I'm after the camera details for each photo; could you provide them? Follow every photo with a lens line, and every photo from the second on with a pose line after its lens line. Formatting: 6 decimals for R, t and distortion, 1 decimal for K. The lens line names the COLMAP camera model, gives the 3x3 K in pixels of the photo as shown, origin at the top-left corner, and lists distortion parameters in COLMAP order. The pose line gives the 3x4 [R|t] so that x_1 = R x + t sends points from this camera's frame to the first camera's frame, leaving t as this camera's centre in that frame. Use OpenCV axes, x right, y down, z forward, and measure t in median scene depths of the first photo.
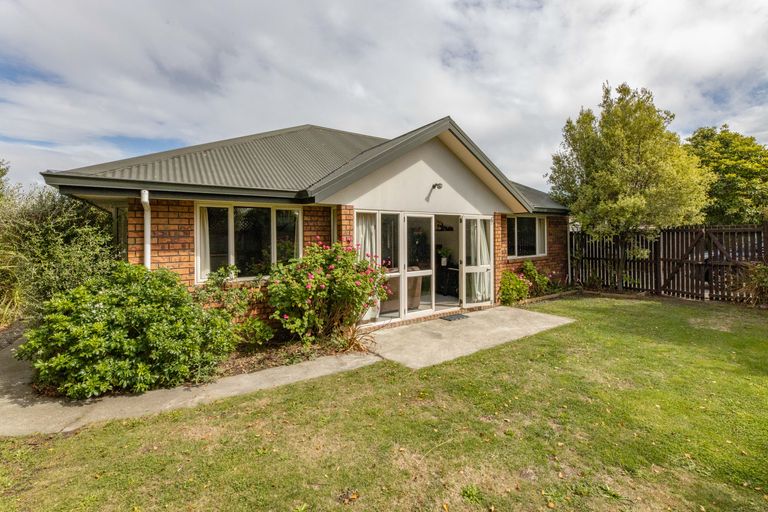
lens RADIAL K [[327.9, 0, 395.9], [0, 327.9, 236.5], [0, 0, 1]] dist [-0.000947, 0.000359]
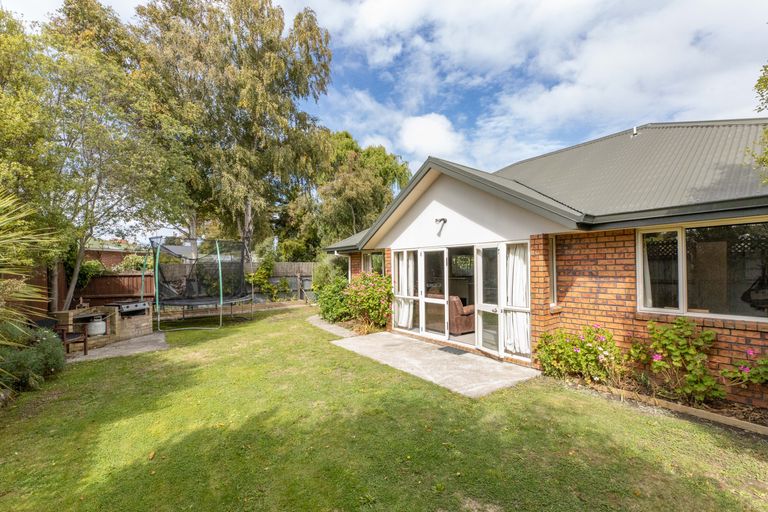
lens RADIAL K [[327.9, 0, 388.4], [0, 327.9, 261.8], [0, 0, 1]] dist [-0.000947, 0.000359]
pose [[0.041485, -0.007980, -0.999107, 1.195565], [0.005198, 0.999956, -0.007771, -0.014198], [0.999126, -0.004871, 0.041524, 0.791221]]
